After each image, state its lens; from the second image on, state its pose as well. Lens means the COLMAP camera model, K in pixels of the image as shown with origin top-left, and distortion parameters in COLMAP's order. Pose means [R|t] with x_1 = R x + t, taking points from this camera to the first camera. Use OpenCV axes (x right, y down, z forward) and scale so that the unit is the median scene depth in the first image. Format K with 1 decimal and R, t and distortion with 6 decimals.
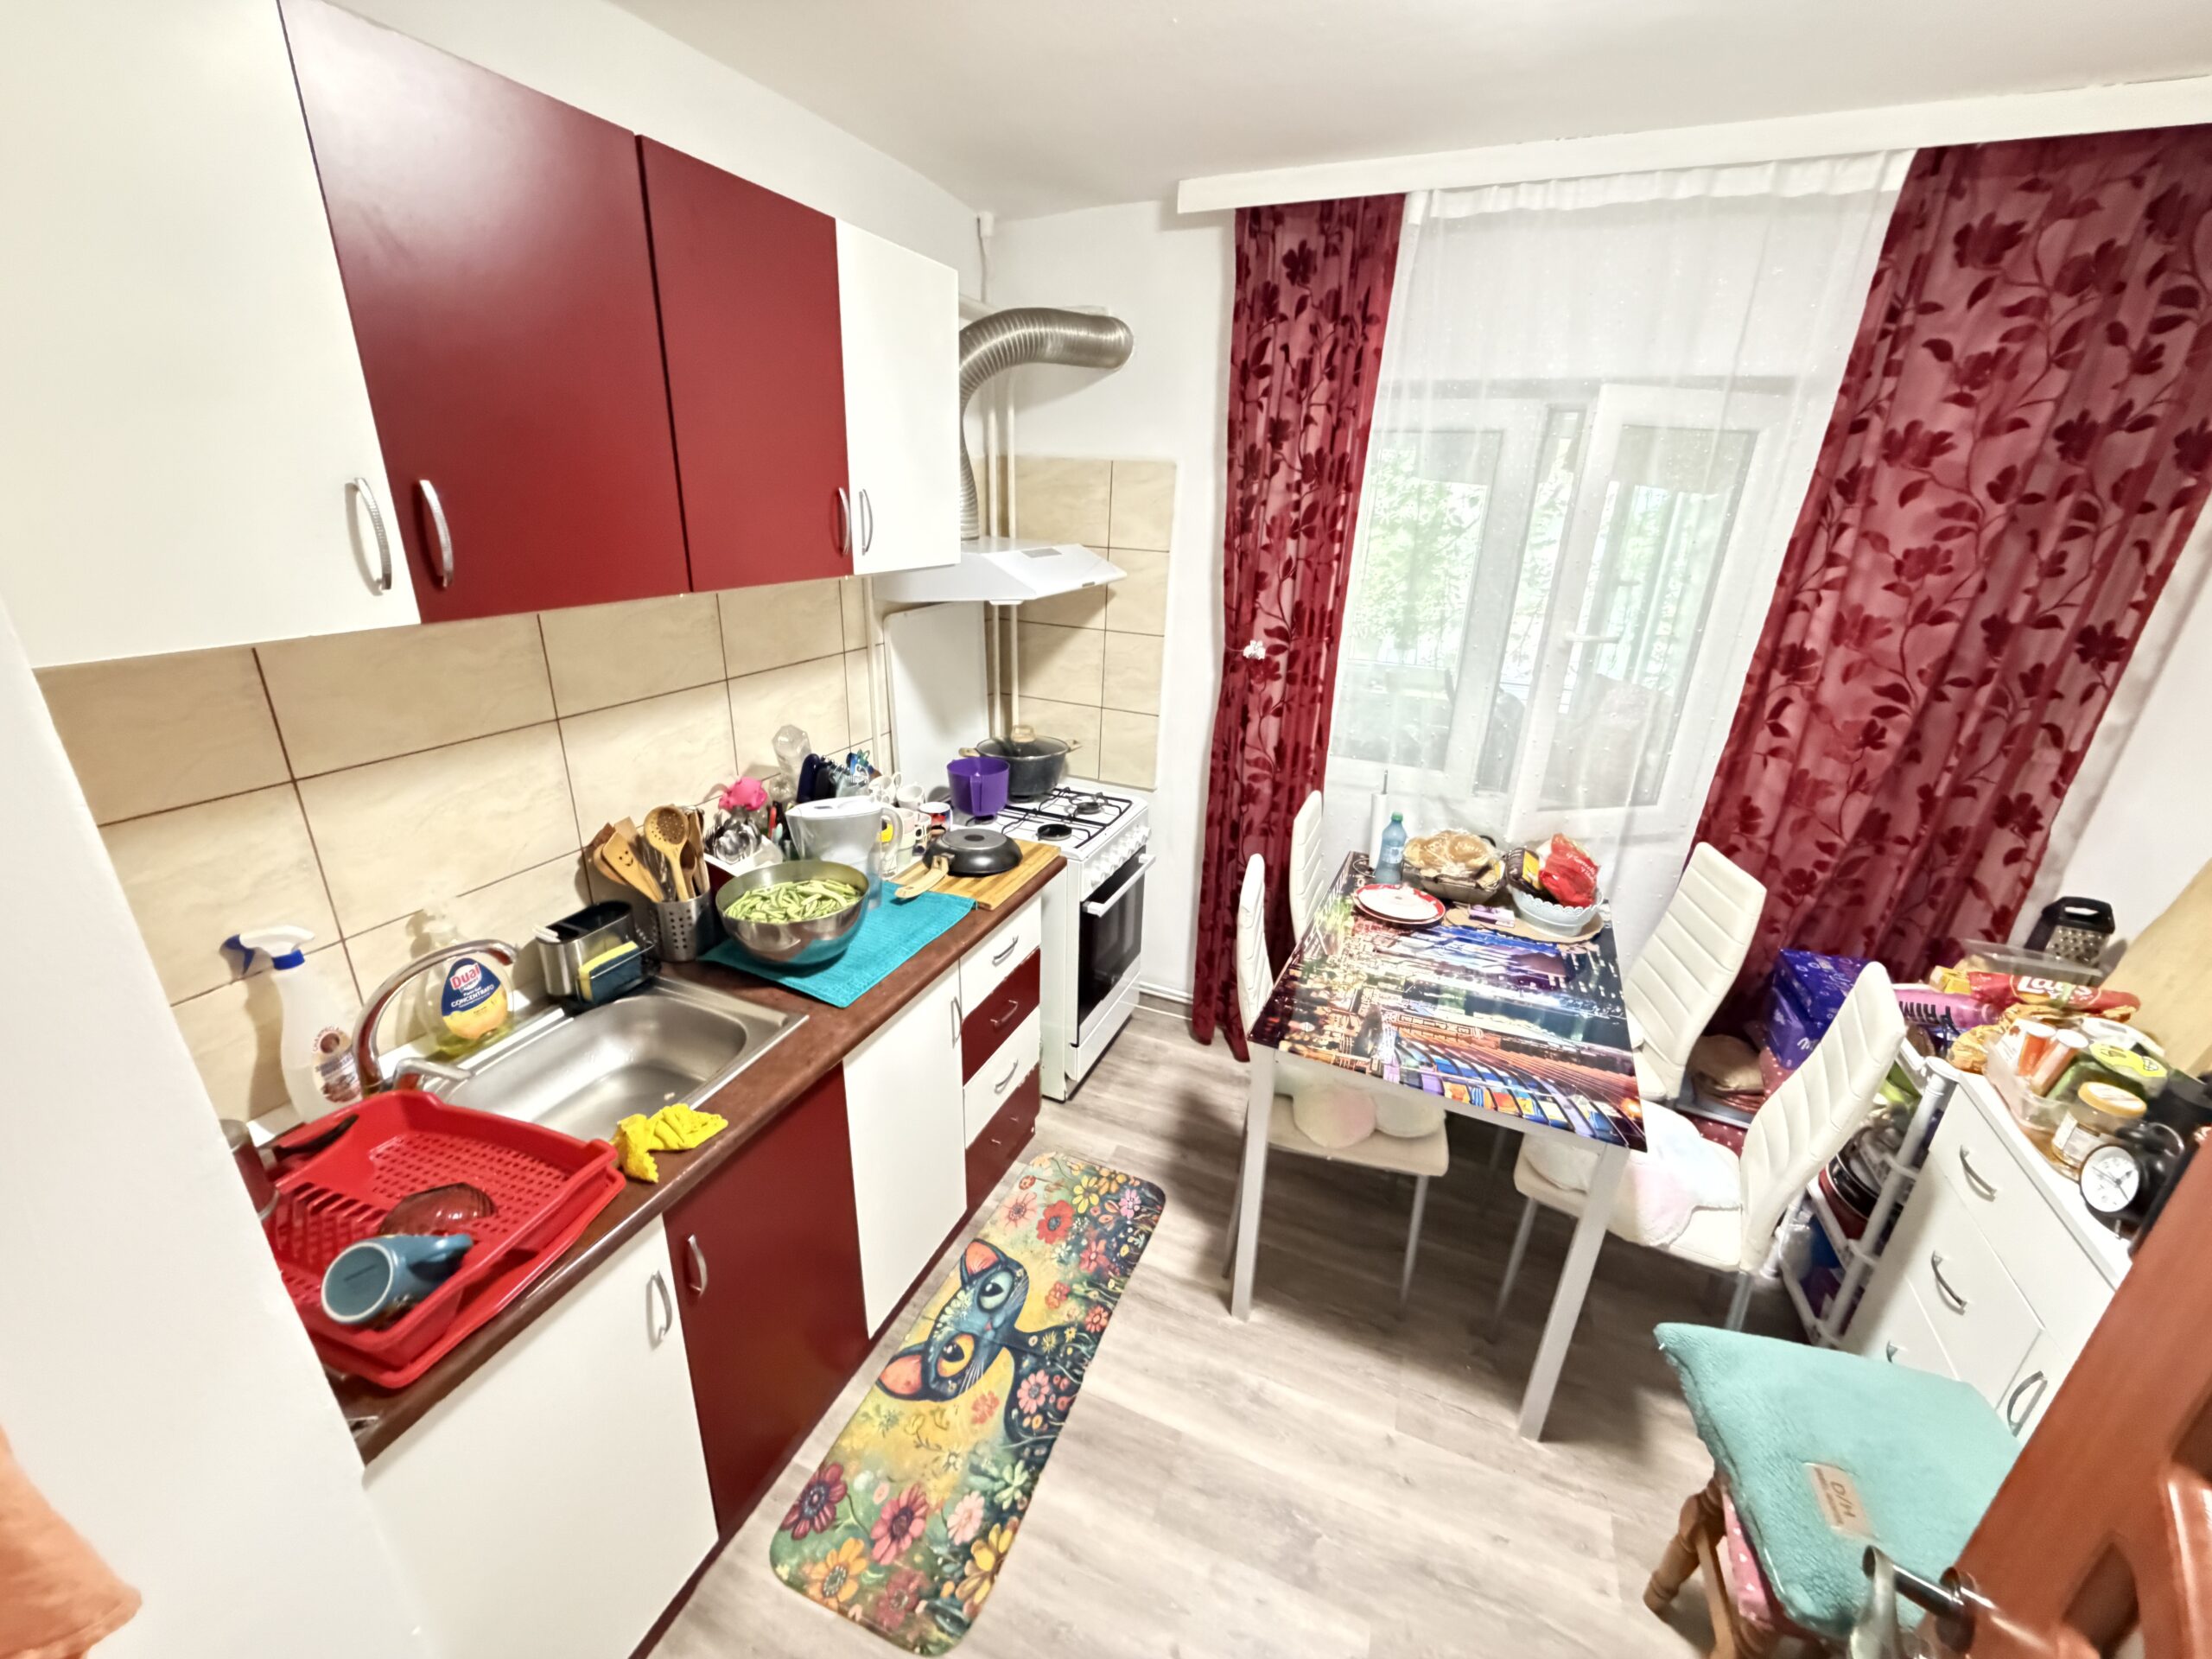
lens RADIAL K [[883.2, 0, 1097.6], [0, 883.2, 825.2], [0, 0, 1]] dist [0.000148, 0.000097]
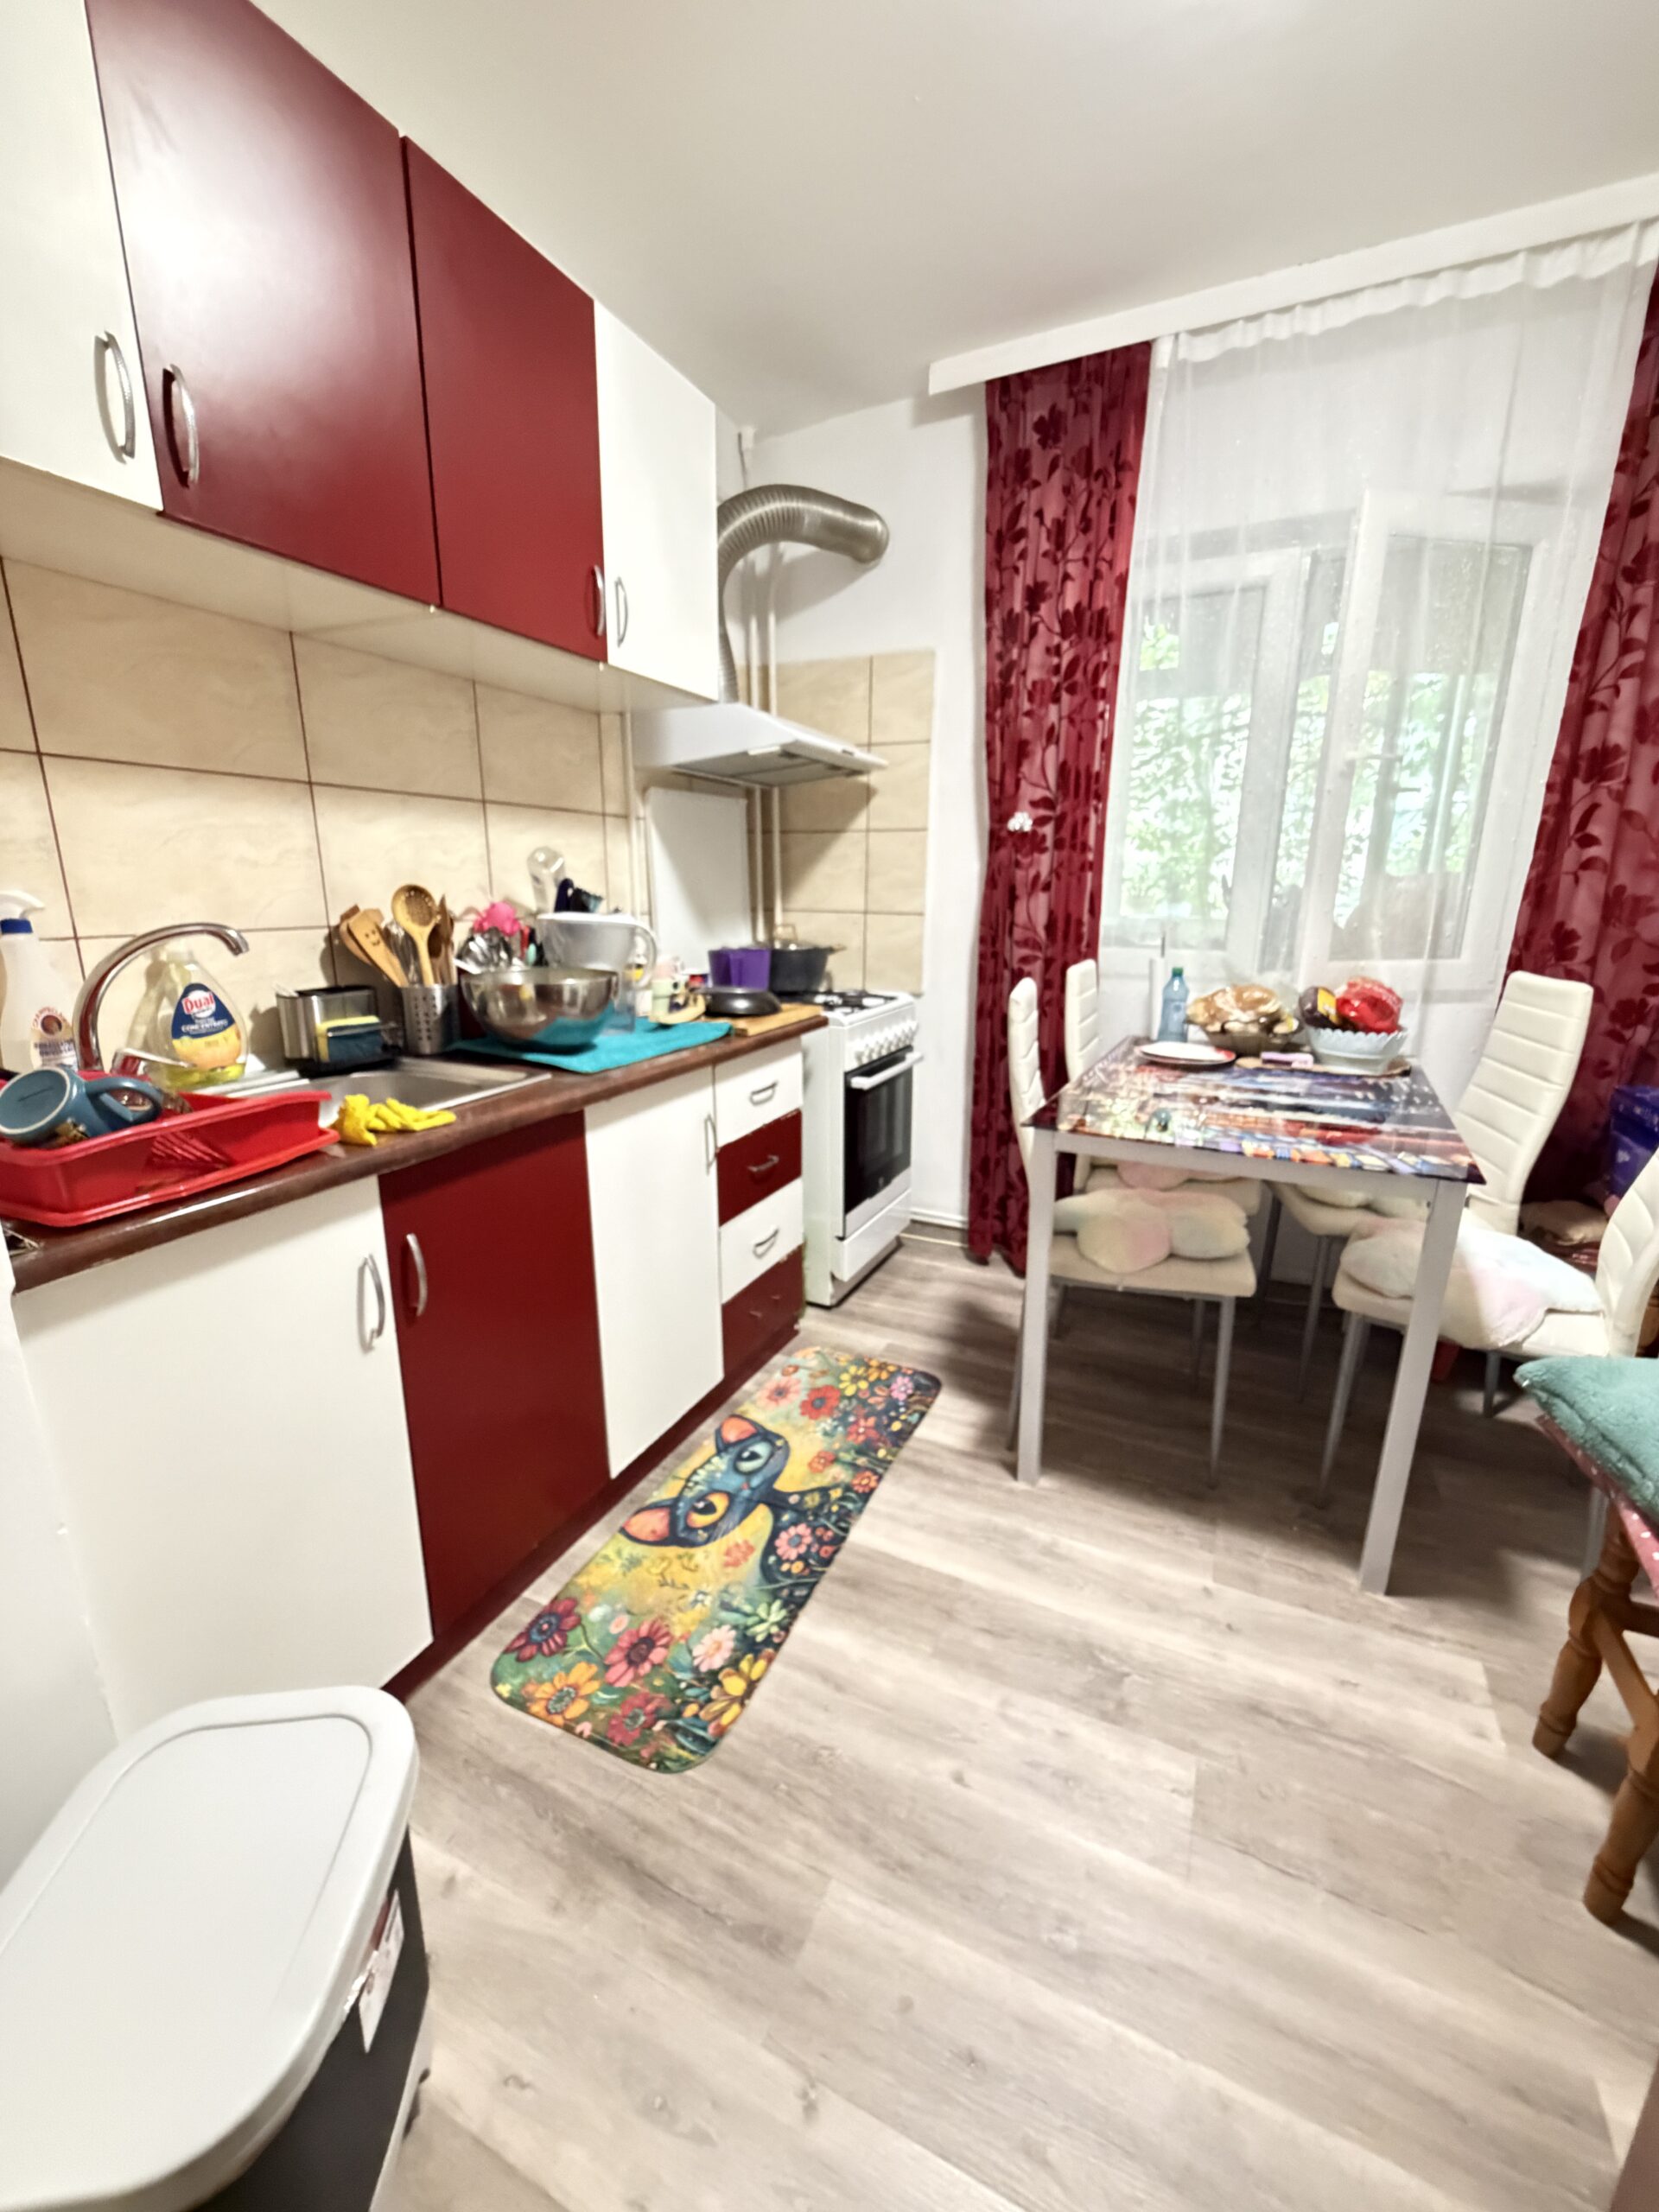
lens RADIAL K [[888.5, 0, 826.7], [0, 888.5, 1112.3], [0, 0, 1]] dist [-0.001478, 0.000421]
pose [[0.998629, -0.015219, -0.050081, 0.010436], [0.009374, 0.993327, -0.114949, 0.284053], [0.051496, 0.114322, 0.992108, 0.061790]]
